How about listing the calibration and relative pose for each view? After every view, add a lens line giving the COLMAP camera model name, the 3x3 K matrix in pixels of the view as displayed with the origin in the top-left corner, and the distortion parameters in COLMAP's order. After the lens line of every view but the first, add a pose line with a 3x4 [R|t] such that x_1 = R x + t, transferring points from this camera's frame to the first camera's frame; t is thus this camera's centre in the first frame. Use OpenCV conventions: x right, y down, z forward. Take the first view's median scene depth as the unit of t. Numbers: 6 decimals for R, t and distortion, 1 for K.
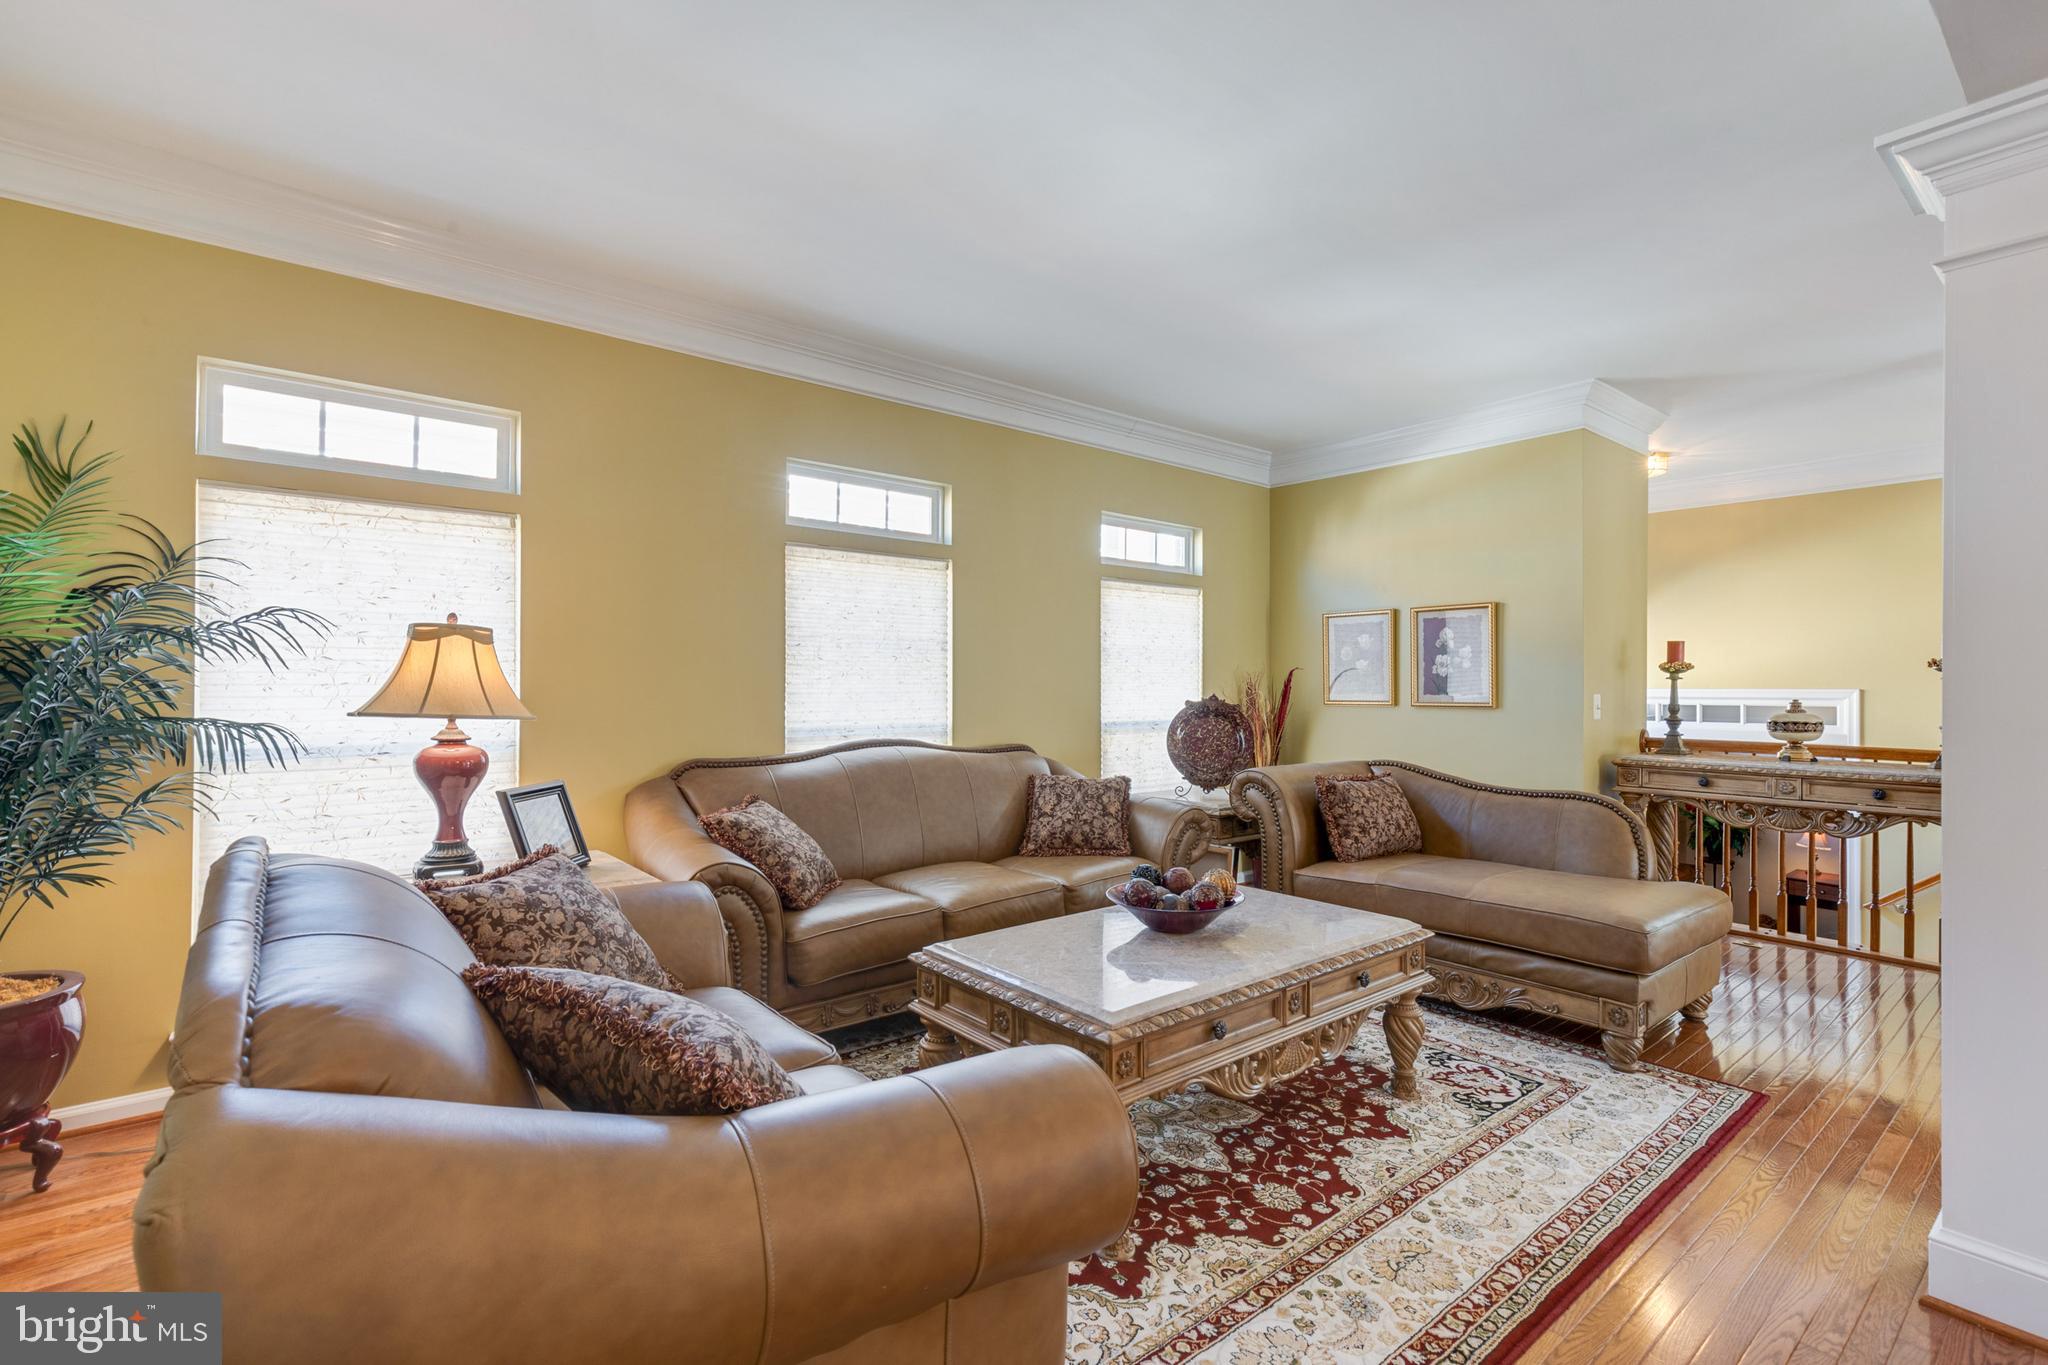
lens RADIAL K [[939.1, 0, 1035.1], [0, 939.1, 674.7], [0, 0, 1]] dist [0.034687, -0.038844]
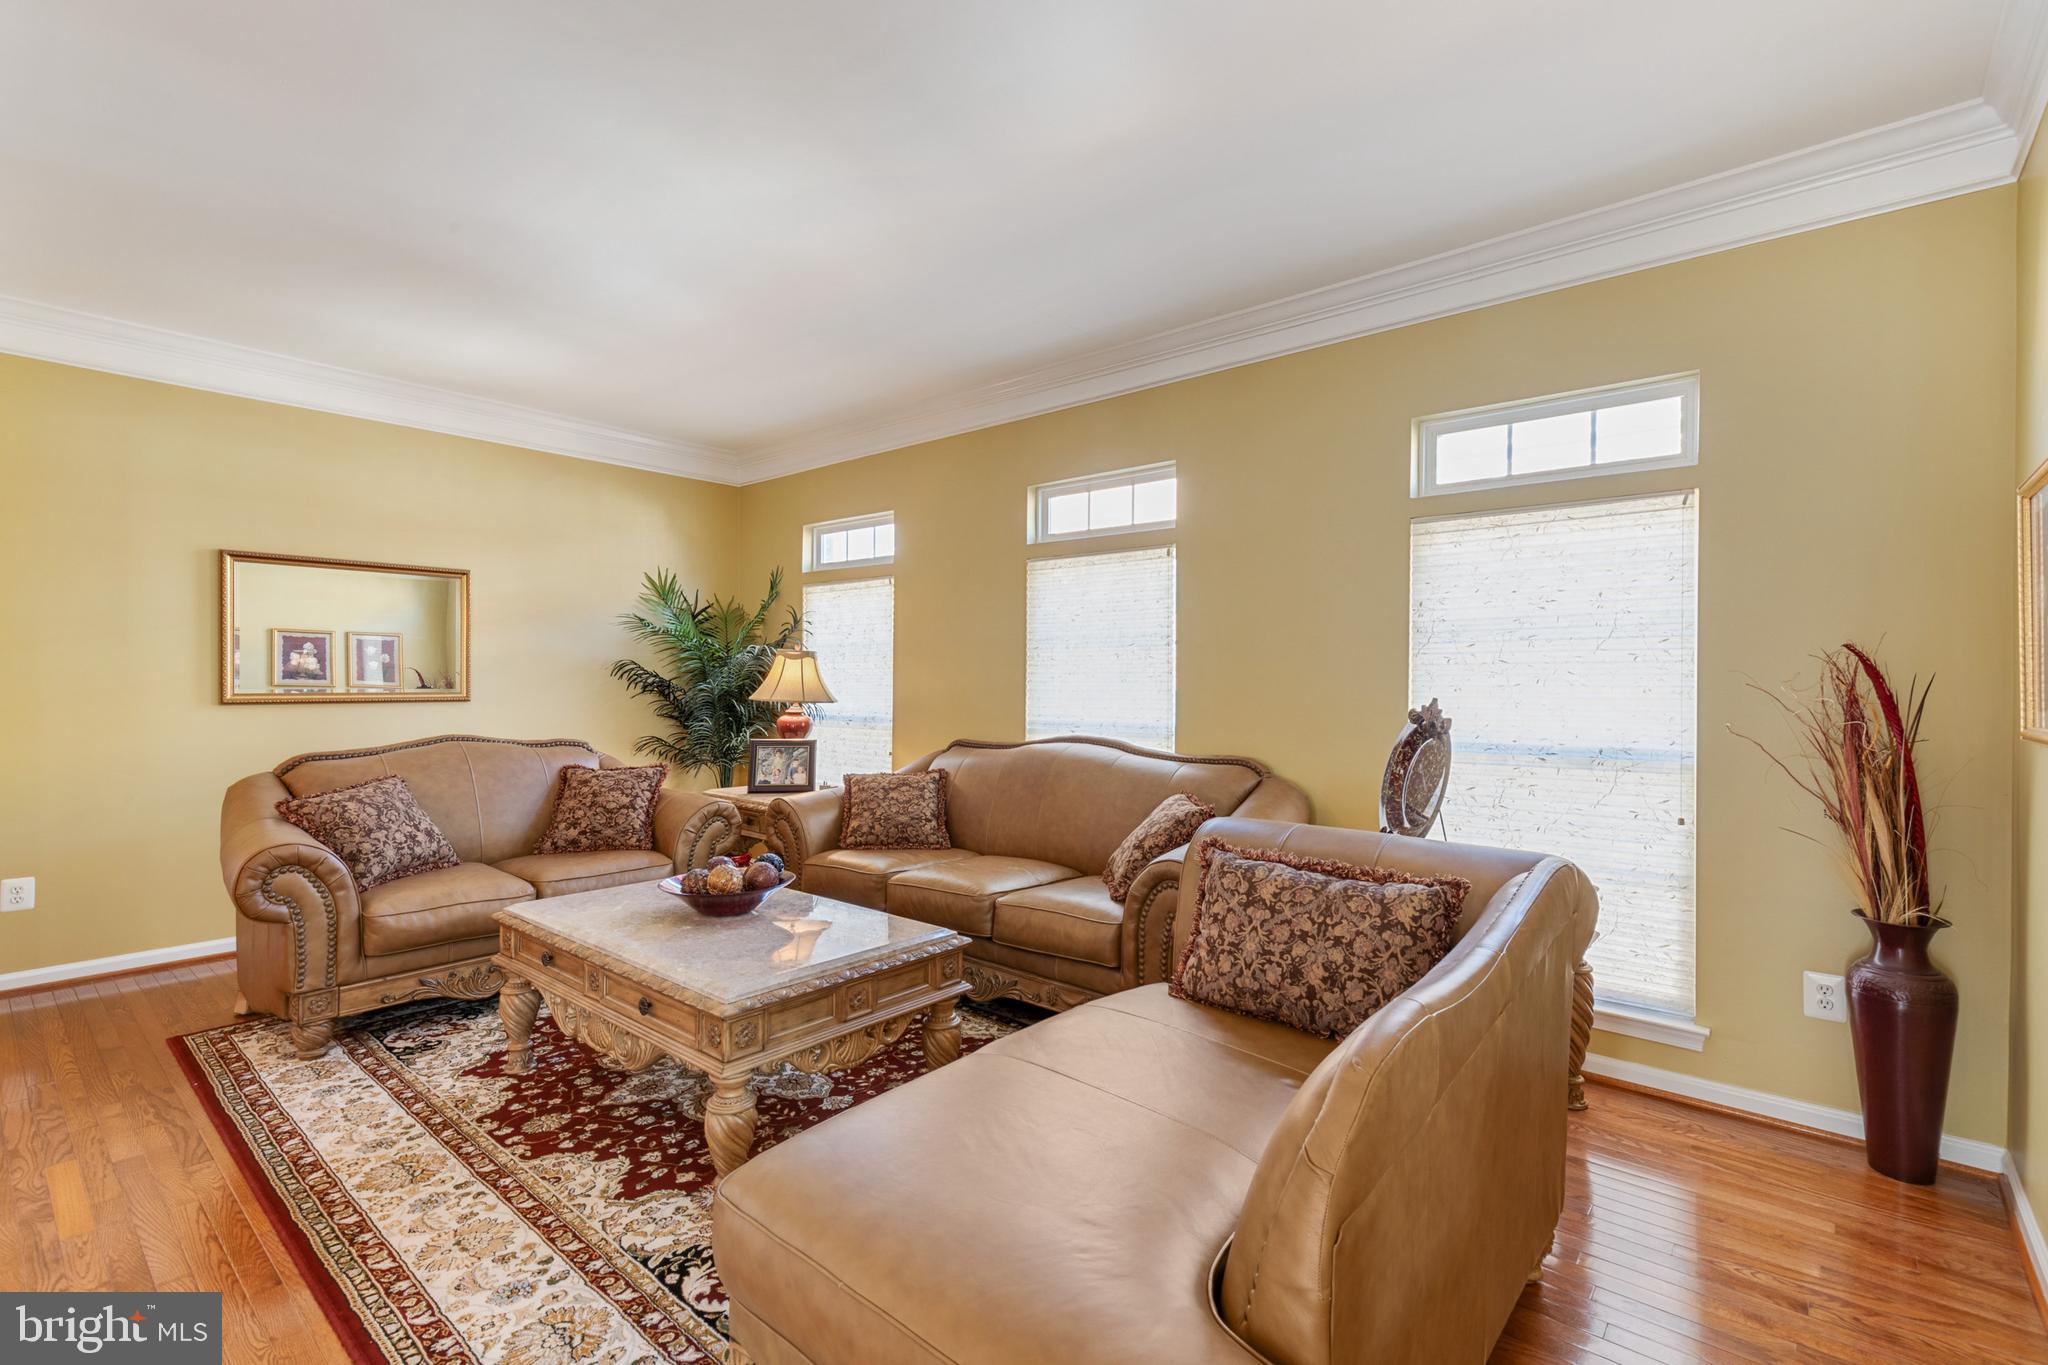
lens RADIAL K [[921.1, 0, 1031.9], [0, 921.1, 681.2], [0, 0, 1]] dist [0.000062, 0.000221]
pose [[0.171996, 0.008049, -0.985065, 1.229733], [0.012377, 0.999870, 0.010331, -0.003493], [0.985020, -0.013970, 0.171874, 1.162540]]
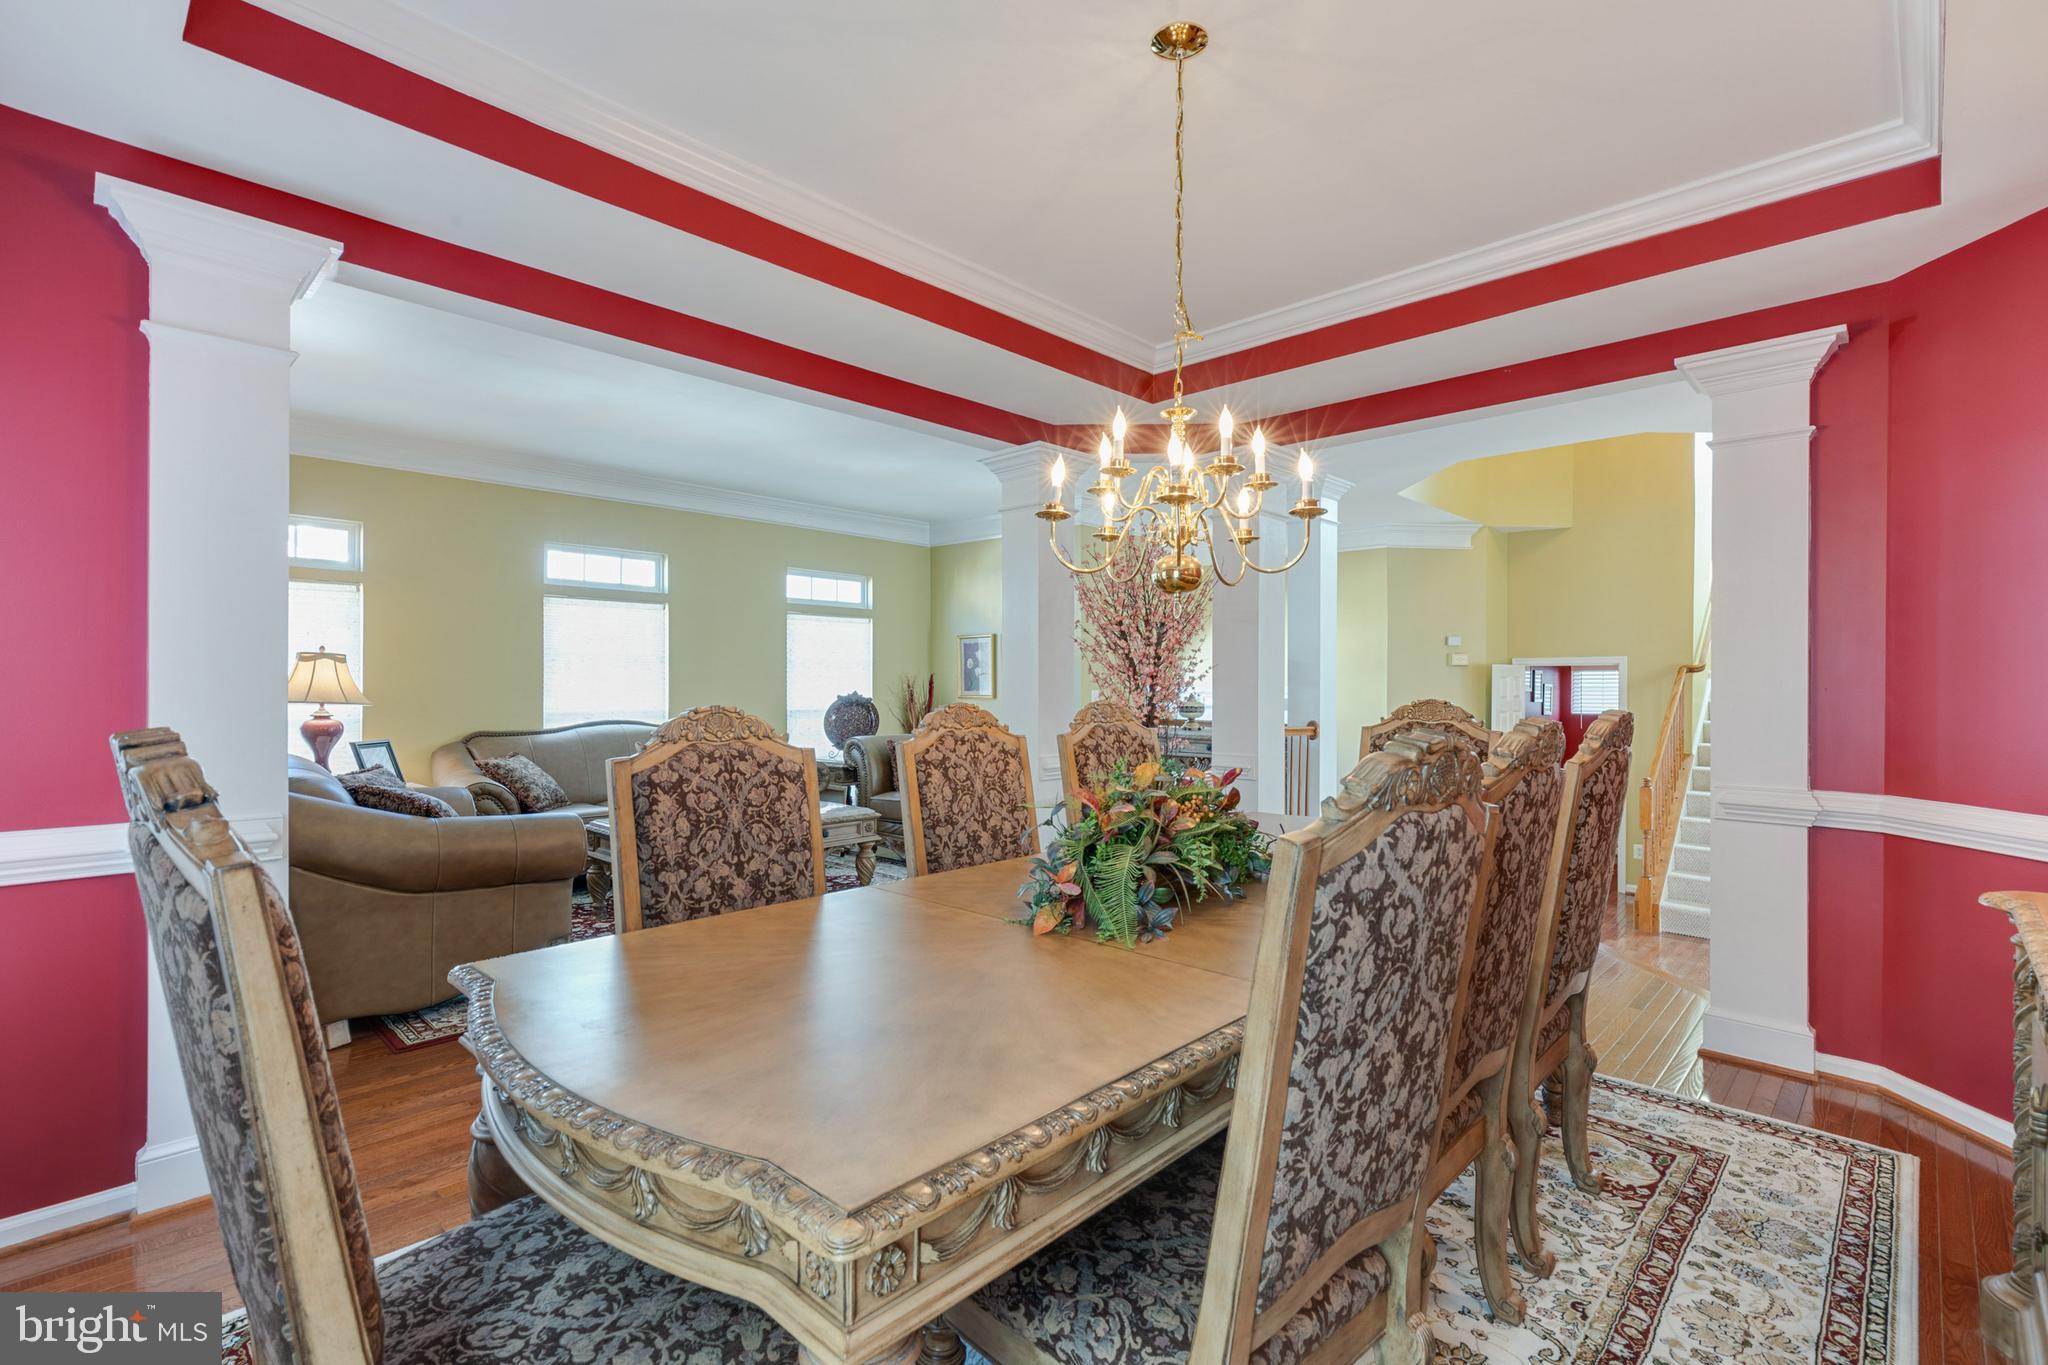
lens RADIAL K [[921.1, 0, 1031.9], [0, 921.1, 681.2], [0, 0, 1]] dist [0.000062, 0.000221]
pose [[0.991701, 0.000074, 0.128563, 0.500708], [-0.001187, 0.999962, 0.008583, -0.014077], [-0.128558, -0.008664, 0.991664, -0.916327]]
